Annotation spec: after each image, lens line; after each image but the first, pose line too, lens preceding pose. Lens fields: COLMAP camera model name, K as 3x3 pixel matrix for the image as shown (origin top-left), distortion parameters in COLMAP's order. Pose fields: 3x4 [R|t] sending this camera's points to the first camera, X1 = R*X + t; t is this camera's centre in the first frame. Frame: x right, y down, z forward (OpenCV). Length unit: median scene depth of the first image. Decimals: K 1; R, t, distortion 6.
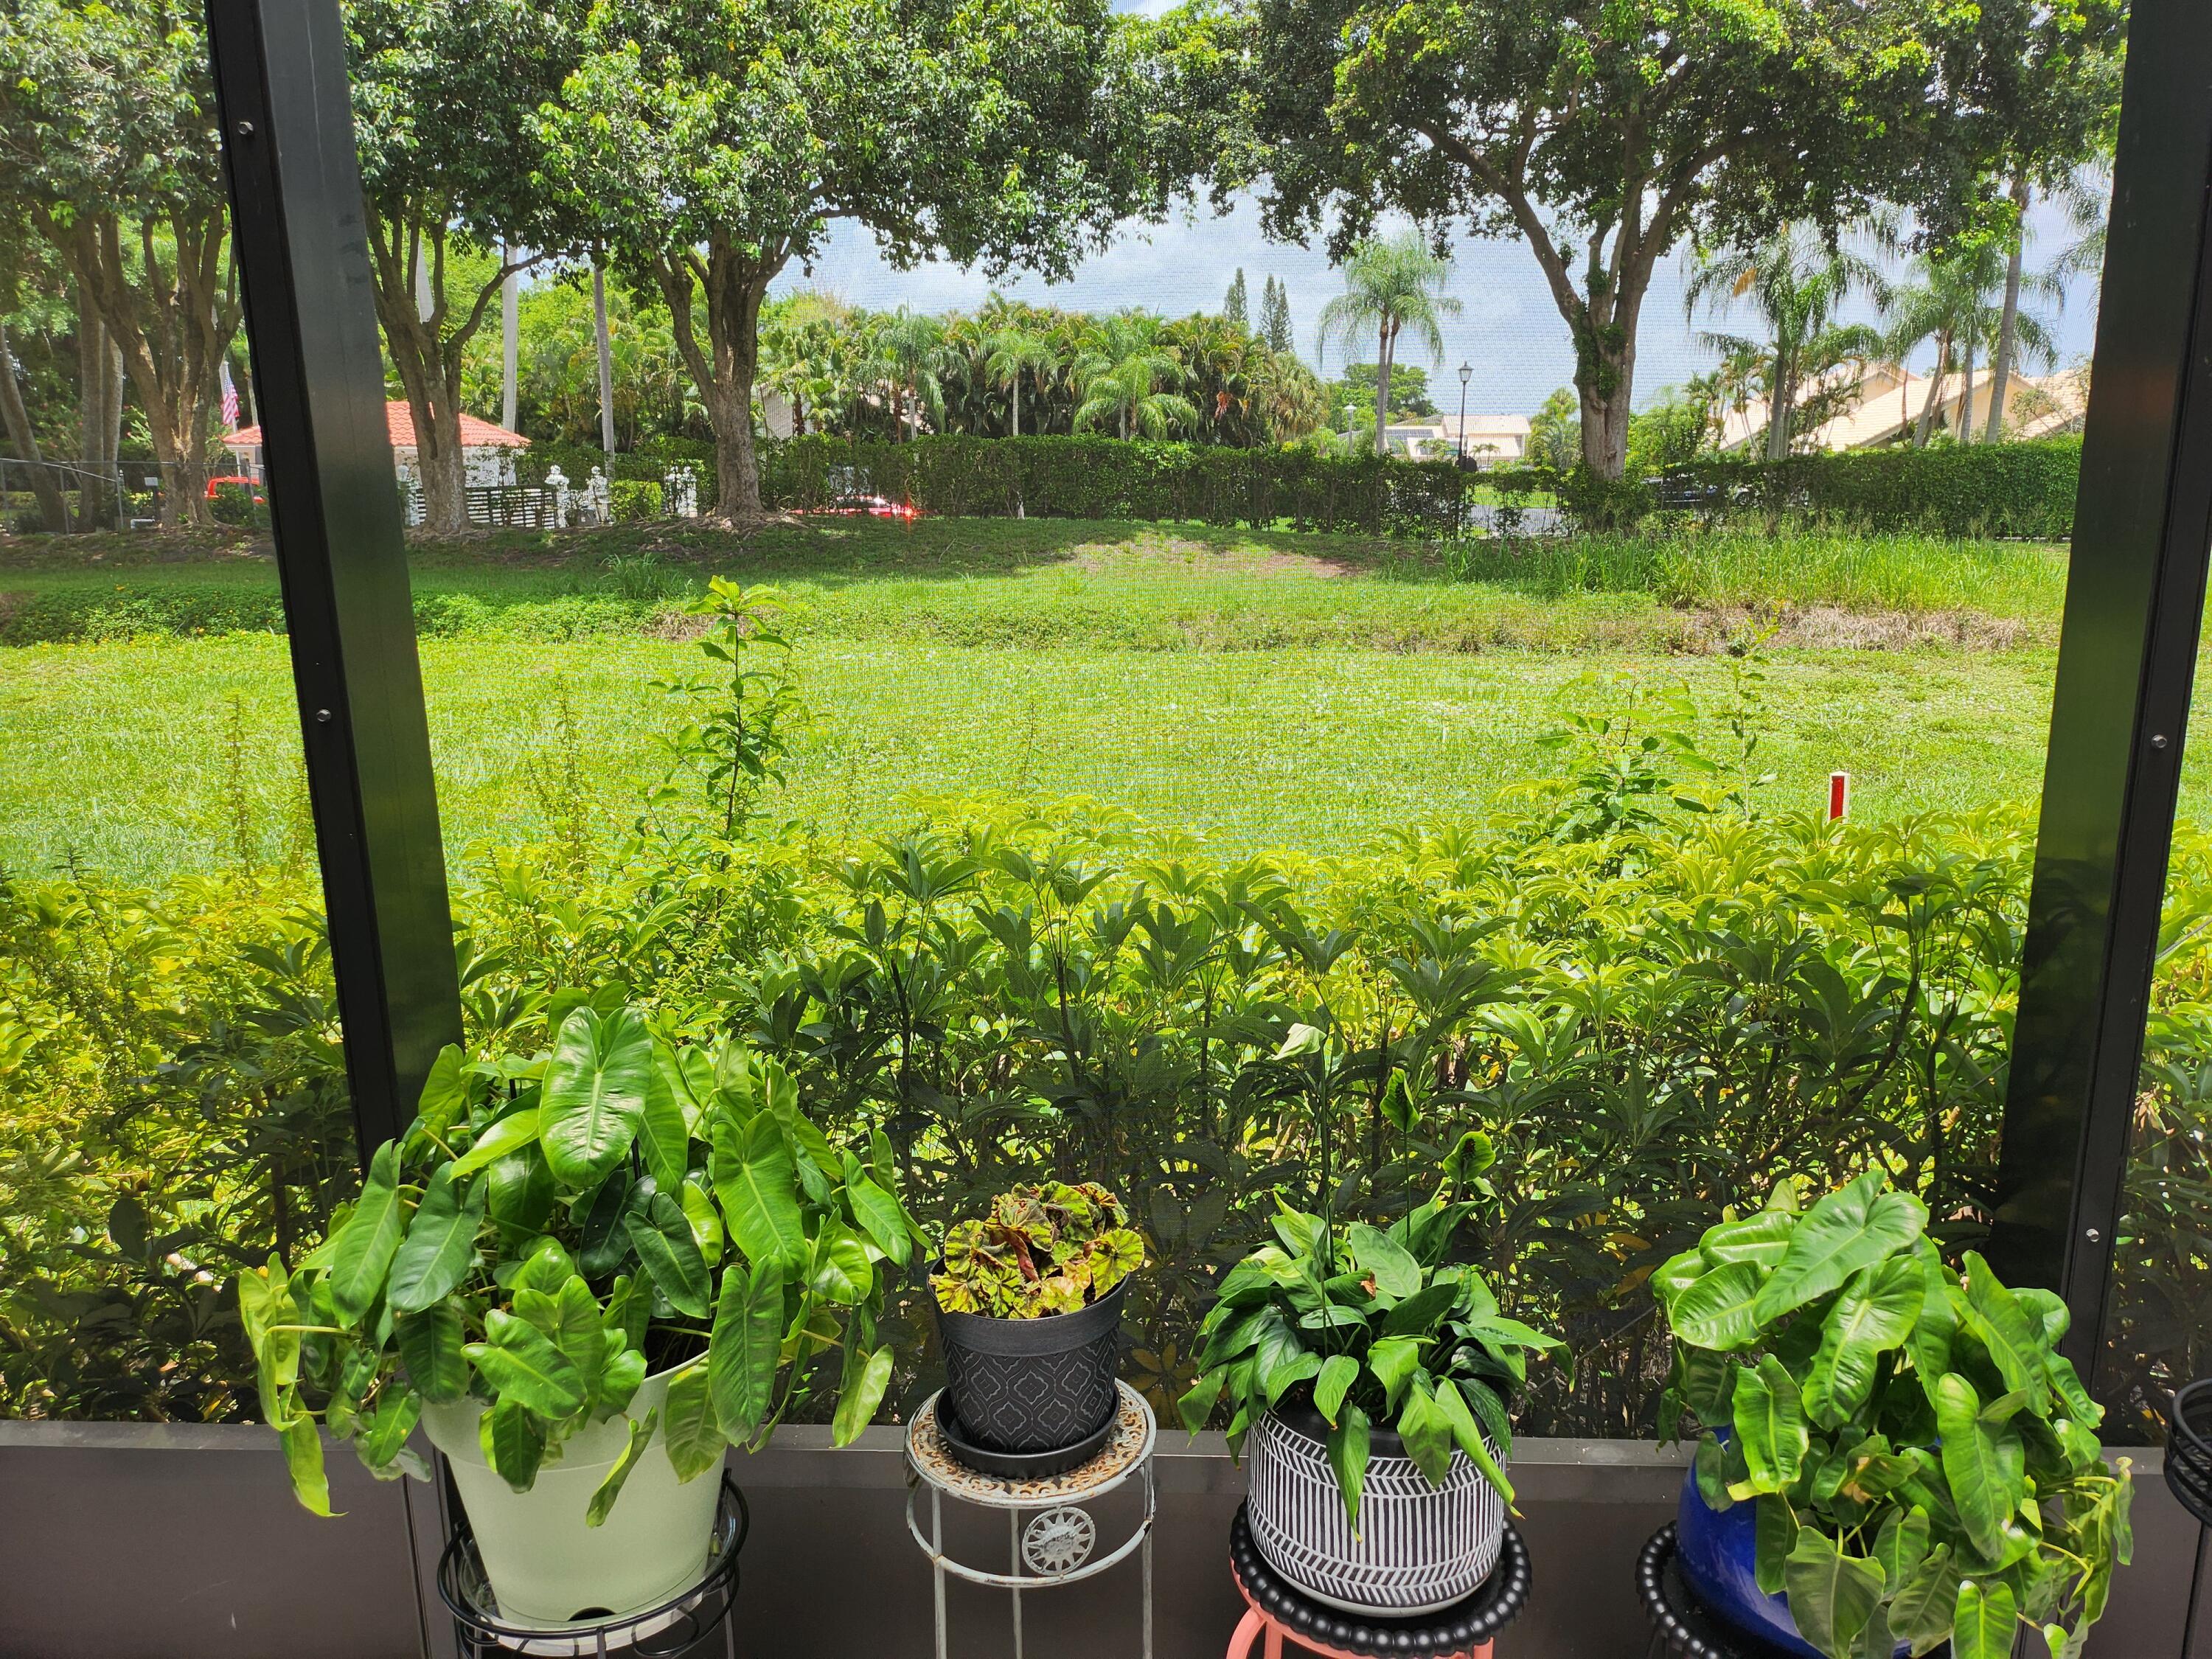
lens RADIAL K [[1559.0, 0, 1151.2], [0, 1559.0, 815.7], [0, 0, 1]] dist [0.070713, -0.079970]
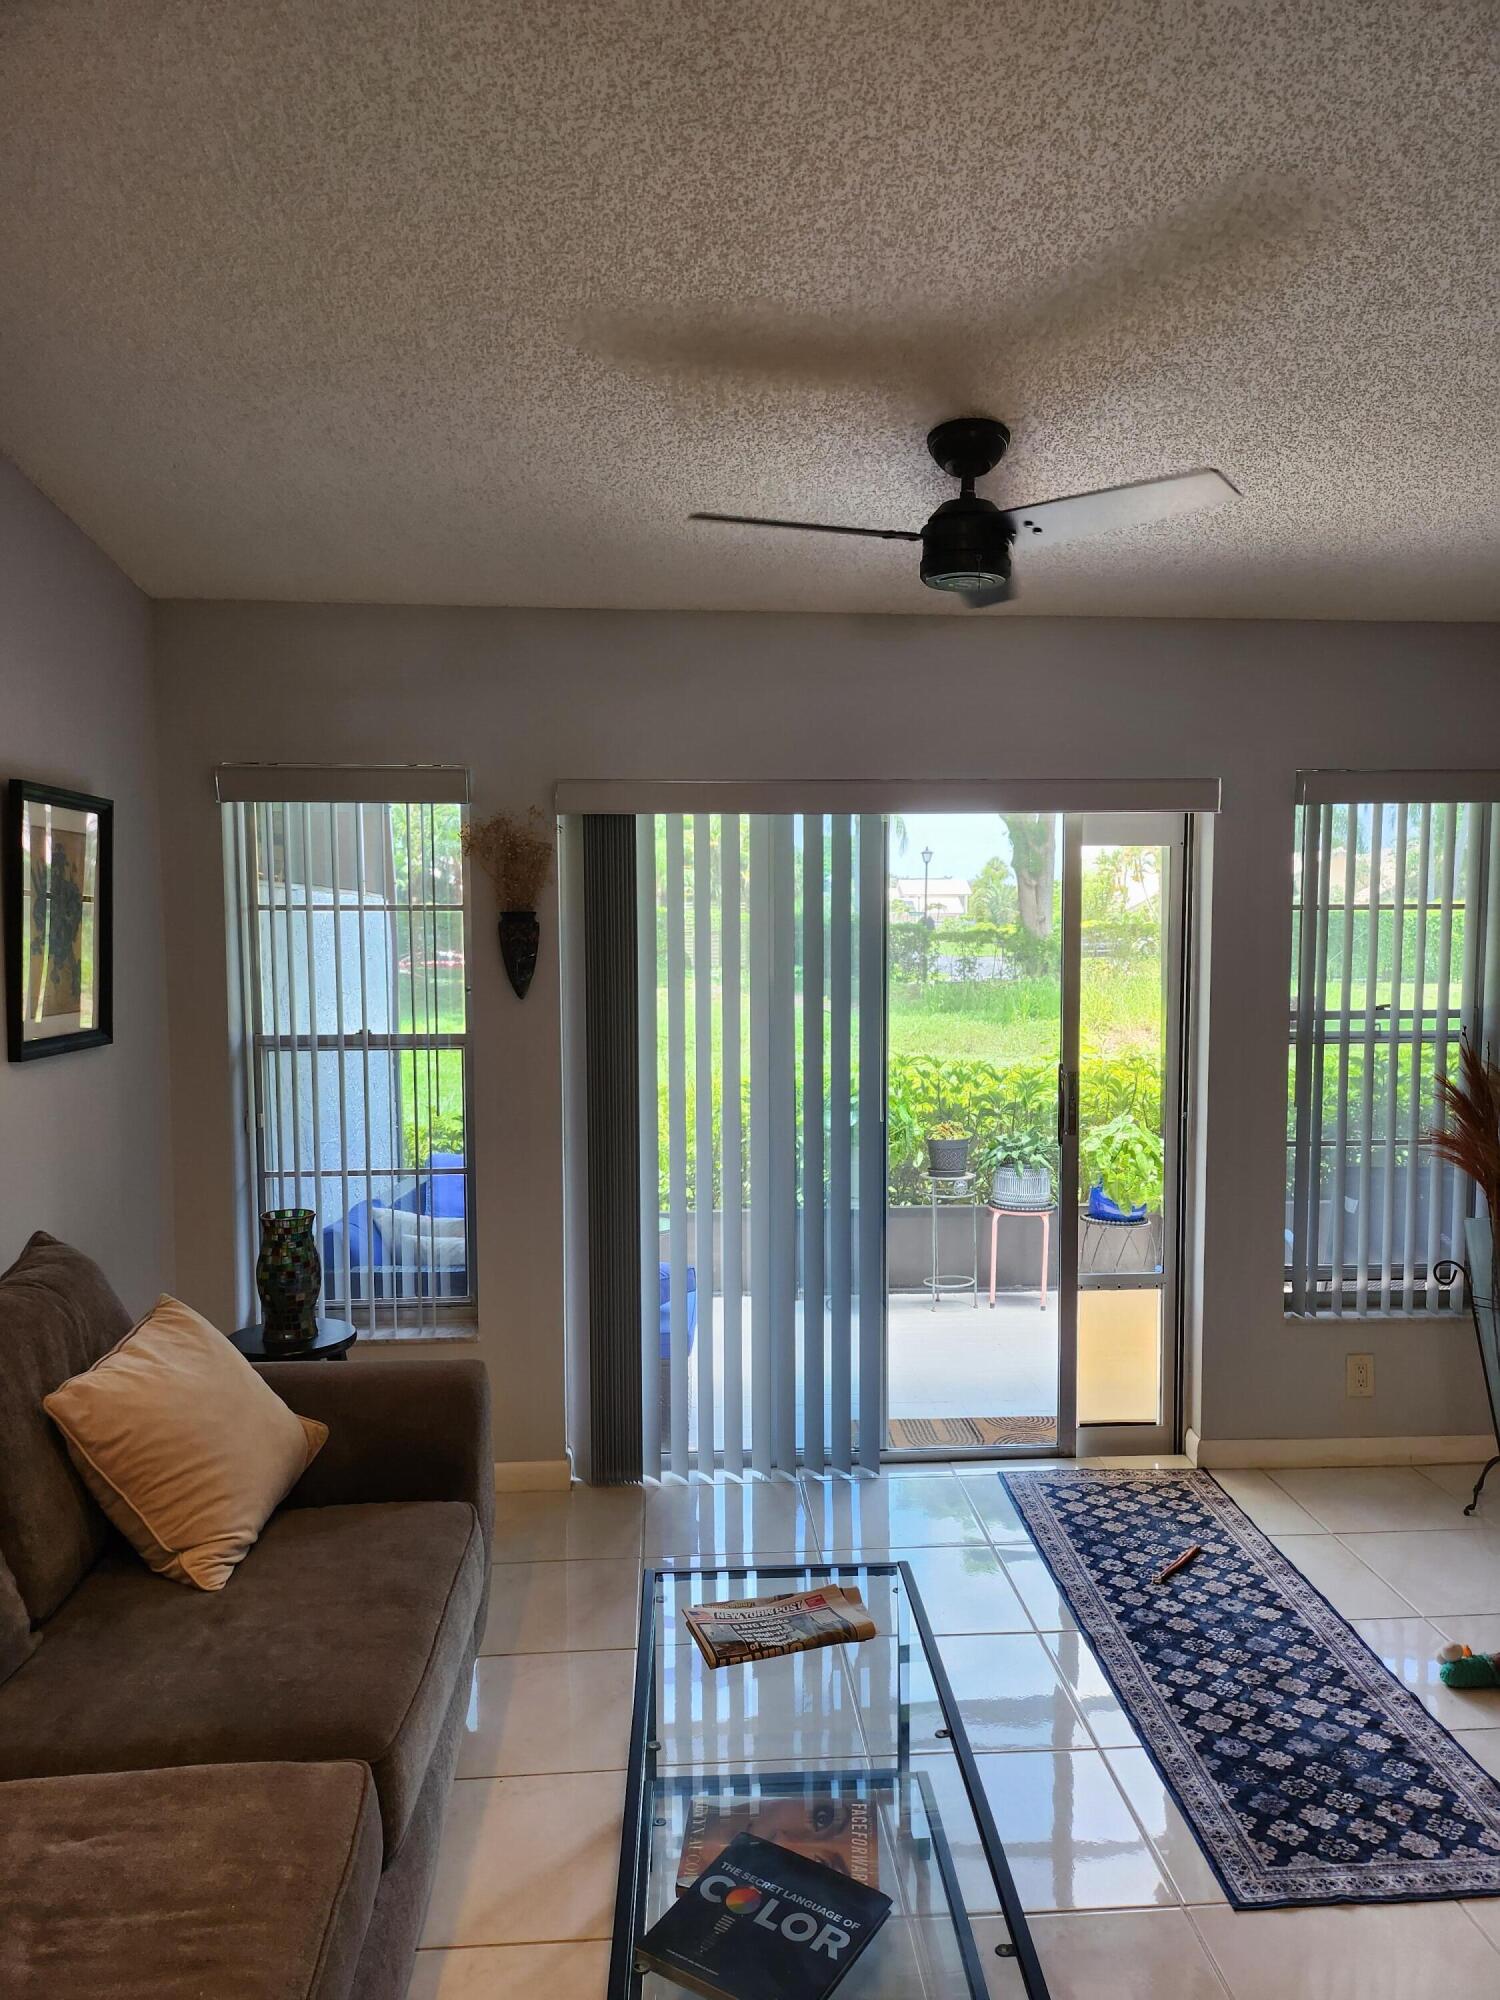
lens RADIAL K [[1409.6, 0, 769.3], [0, 1409.6, 1027.1], [0, 0, 1]] dist [0.070713, -0.079970]
pose [[0.995893, -0.010655, 0.089912, -0.038578], [0.023464, 0.989498, -0.142630, 0.021840], [-0.087448, 0.144154, 0.985684, -0.123359]]
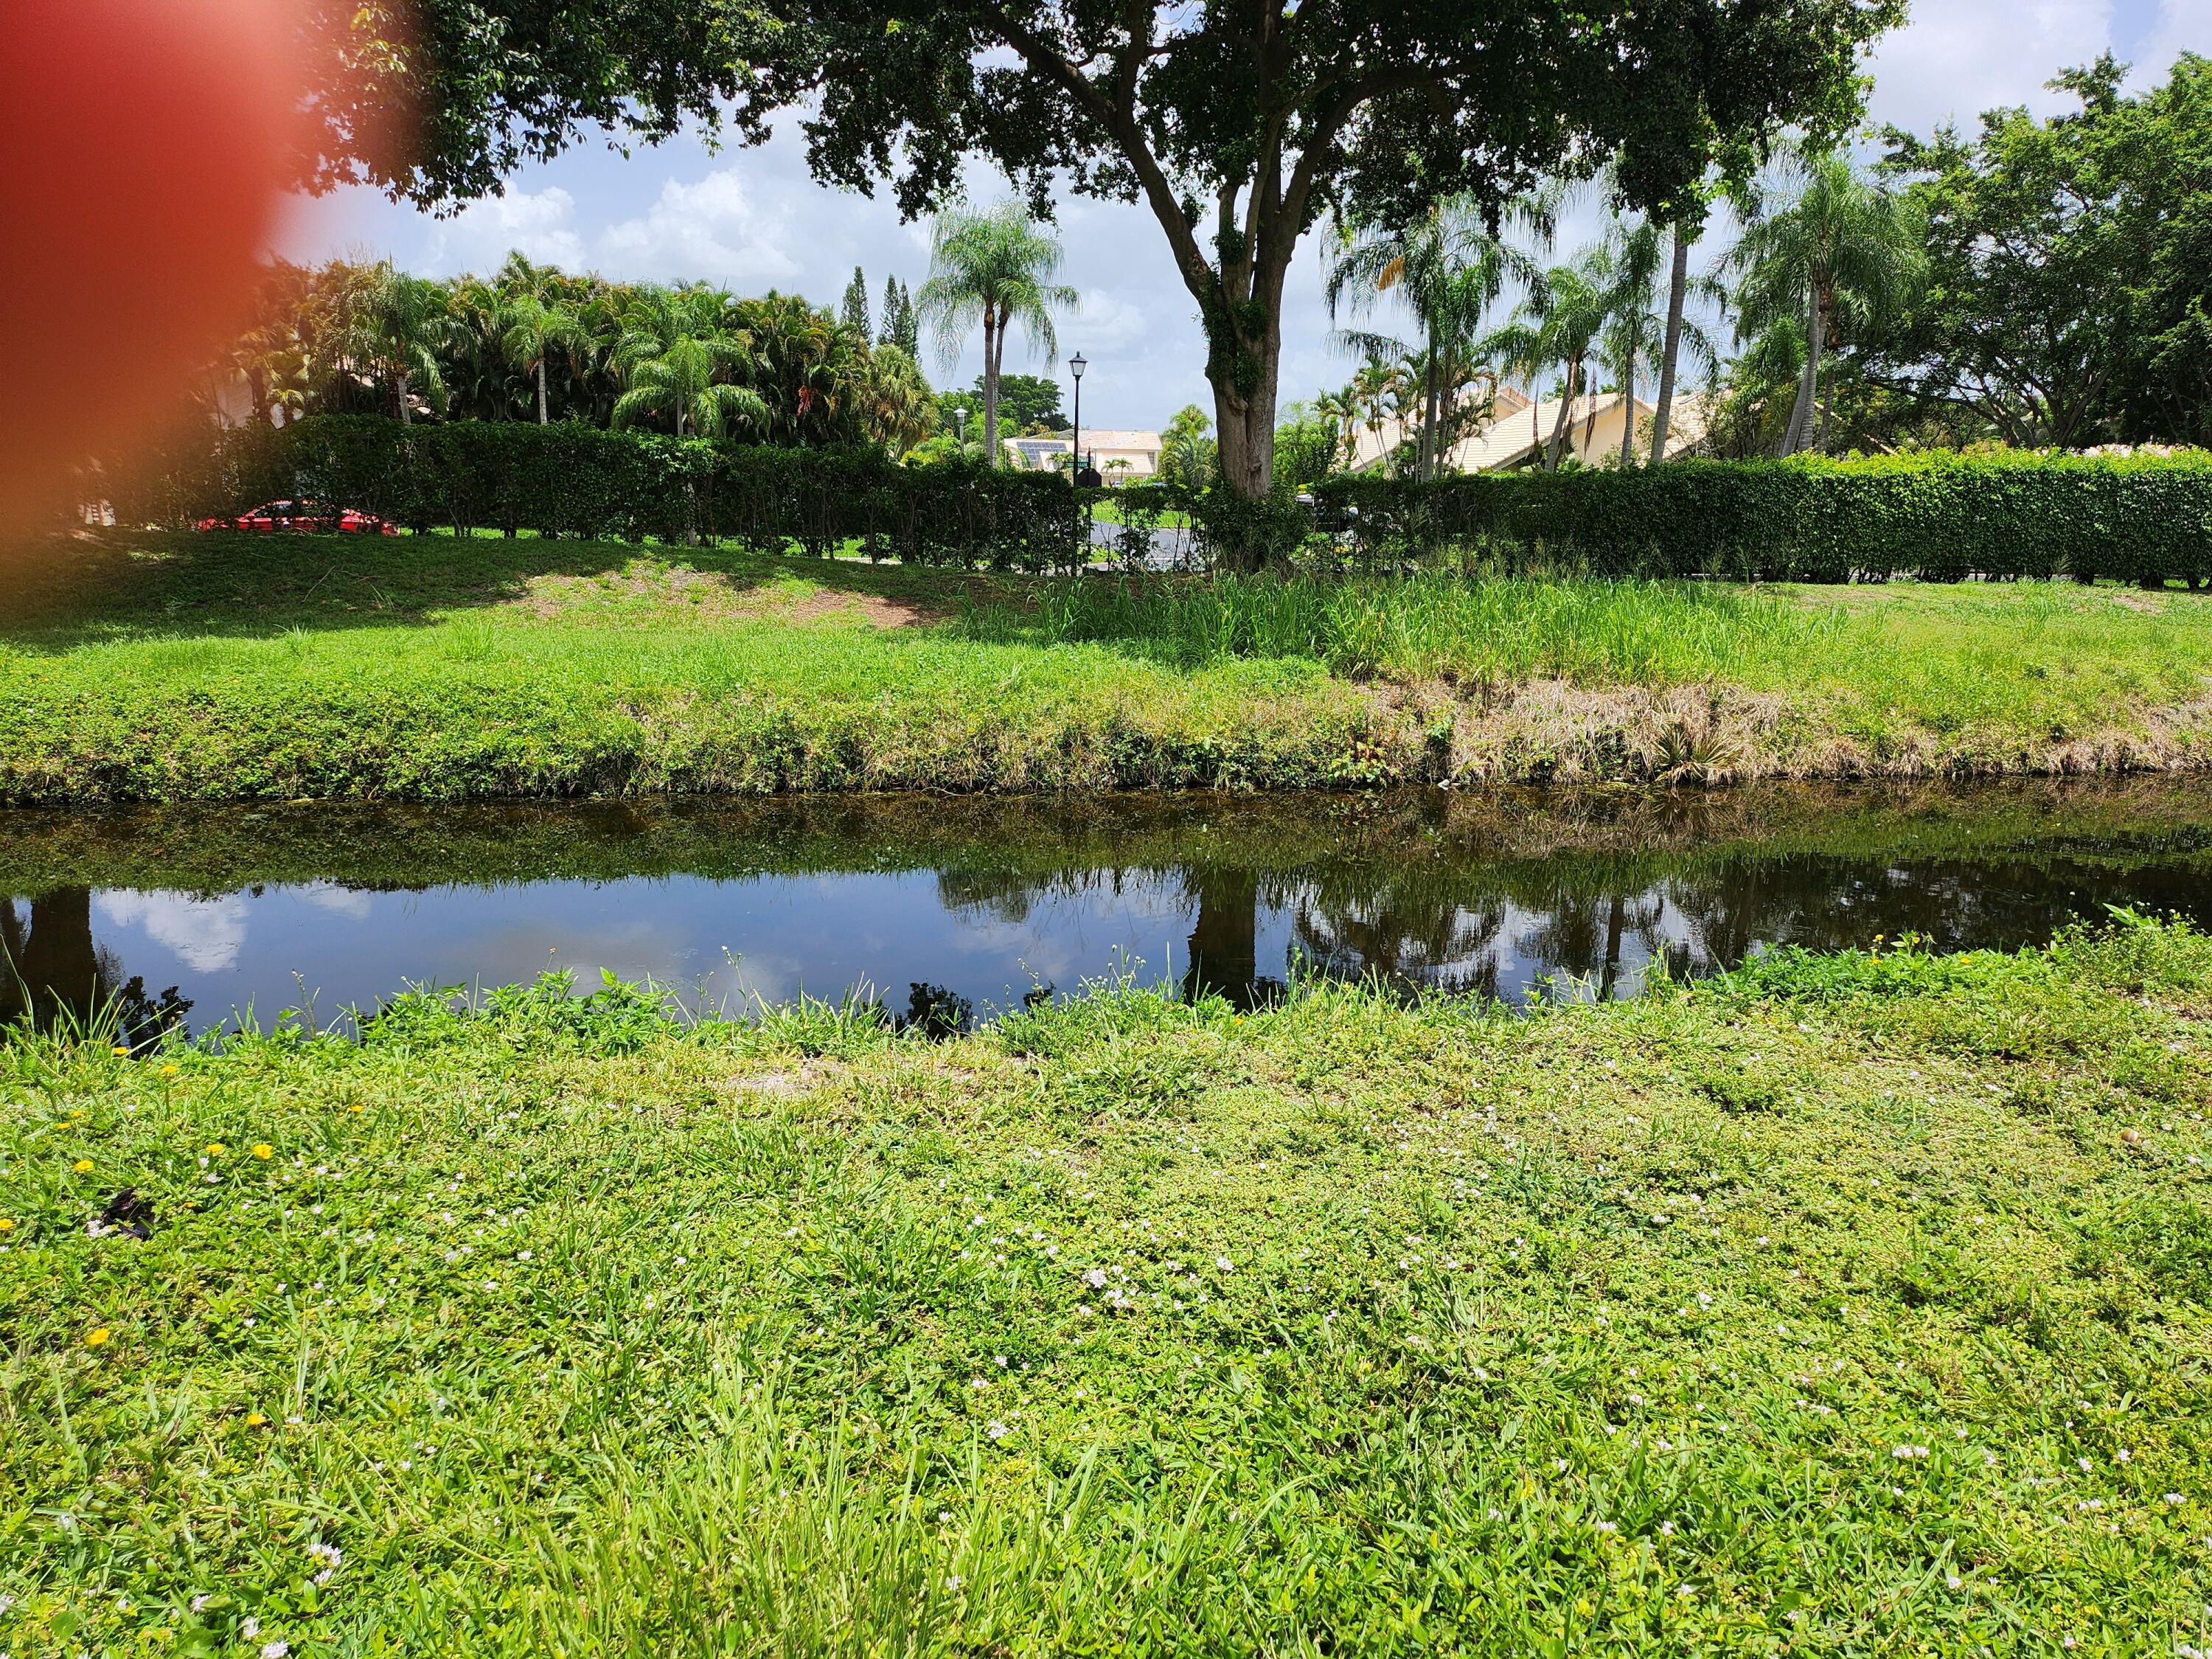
lens RADIAL K [[1559.0, 0, 1144.7], [0, 1559.0, 843.6], [0, 0, 1]] dist [0.070713, -0.079970]
pose [[0.975939, -0.032249, 0.215647, 0.054903], [0.030333, 0.999466, 0.012188, -0.045747], [-0.215925, -0.005354, 0.976395, 0.212277]]
